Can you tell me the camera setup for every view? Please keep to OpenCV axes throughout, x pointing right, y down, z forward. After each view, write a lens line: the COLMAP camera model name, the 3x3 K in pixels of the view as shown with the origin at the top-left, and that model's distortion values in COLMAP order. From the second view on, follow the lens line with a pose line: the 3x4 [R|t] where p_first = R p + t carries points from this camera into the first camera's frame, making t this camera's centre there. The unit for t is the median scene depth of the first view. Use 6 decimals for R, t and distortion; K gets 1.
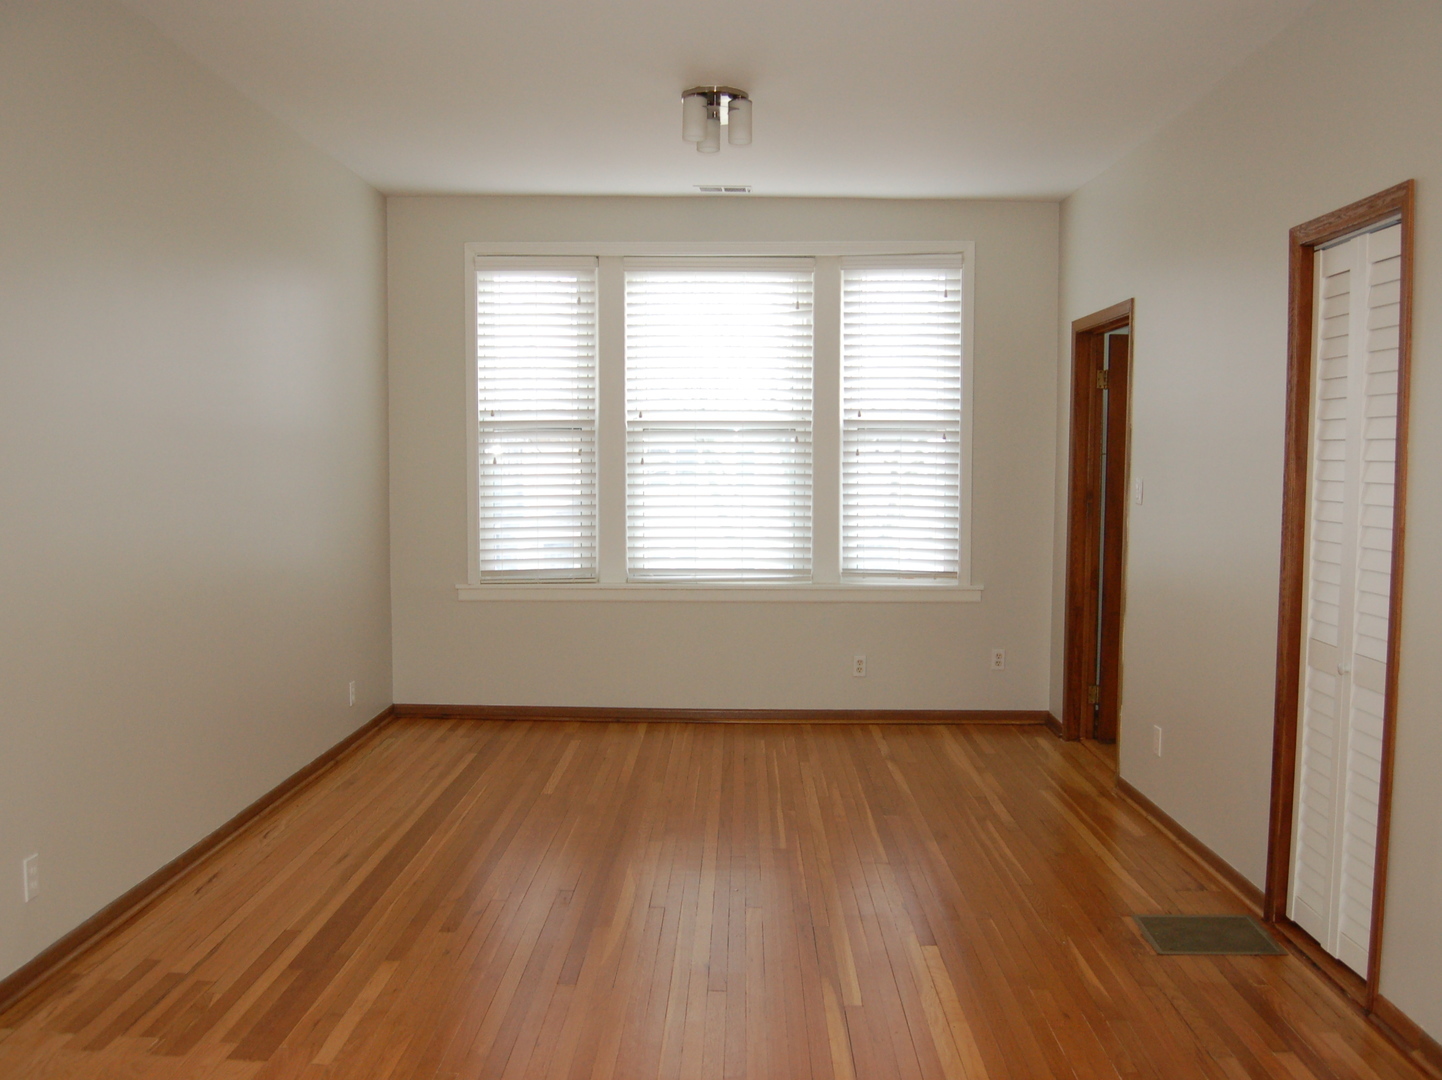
lens RADIAL K [[1302.5, 0, 721.6], [0, 1302.5, 541.0], [0, 0, 1]] dist [-0.033708, -0.011860]
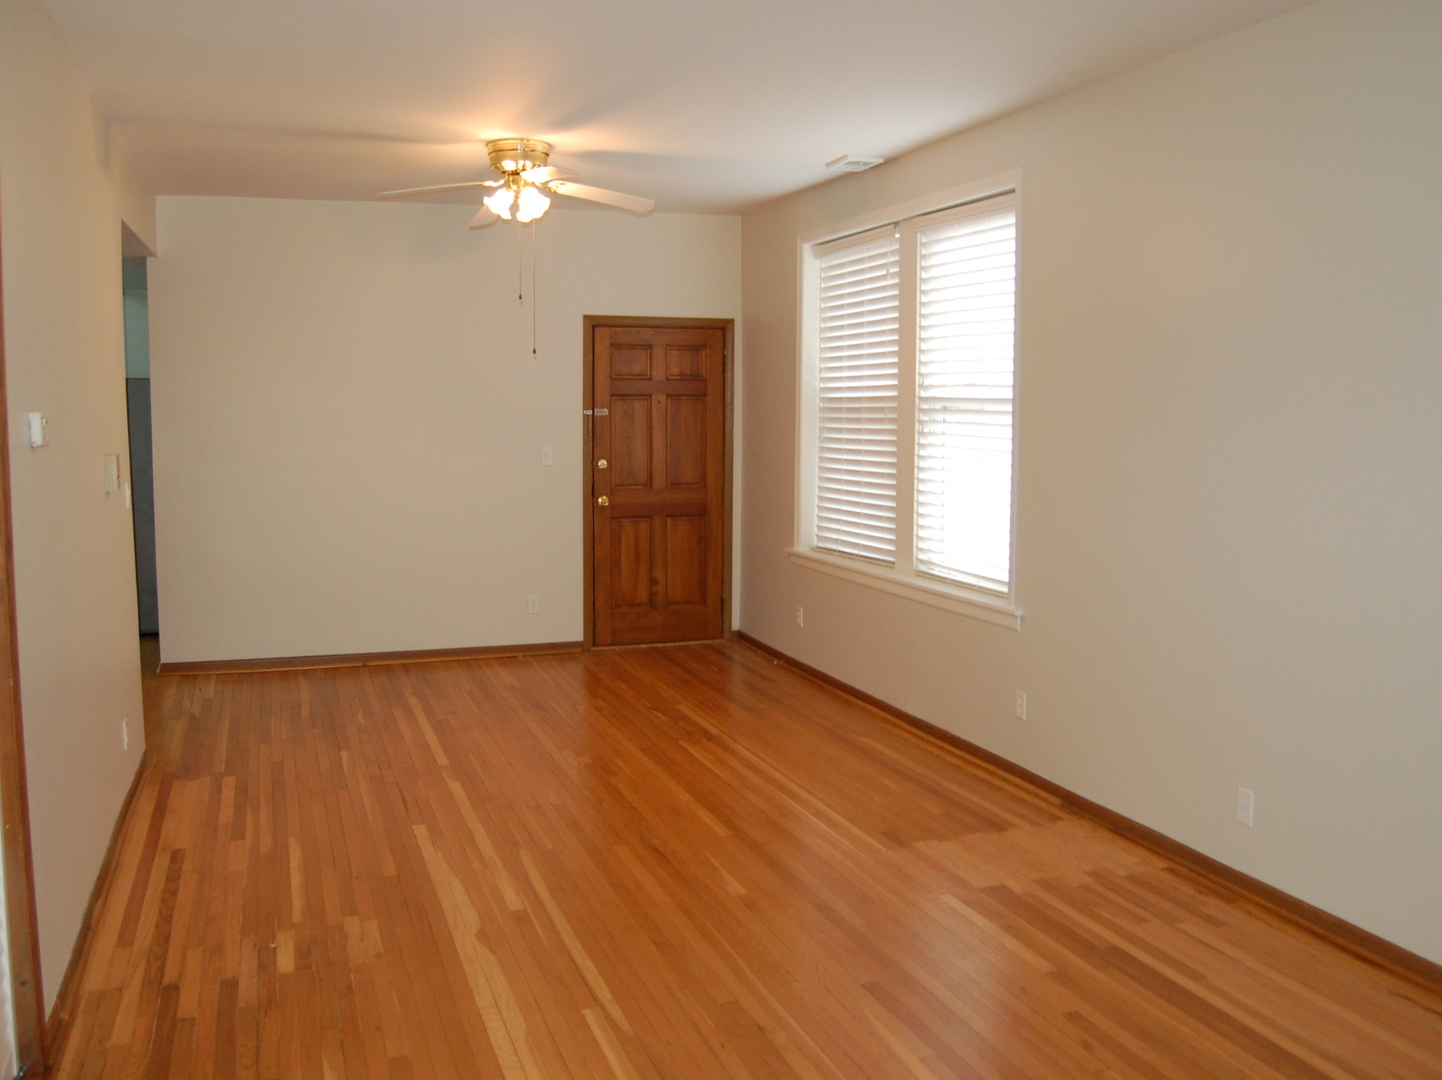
lens RADIAL K [[1302.5, 0, 721.4], [0, 1302.5, 540.6], [0, 0, 1]] dist [-0.033708, -0.011860]
pose [[-0.938632, 0.027510, -0.343822, 0.339639], [-0.028771, 0.987096, 0.157524, -0.164308], [0.343718, 0.157749, -0.925728, 1.892953]]
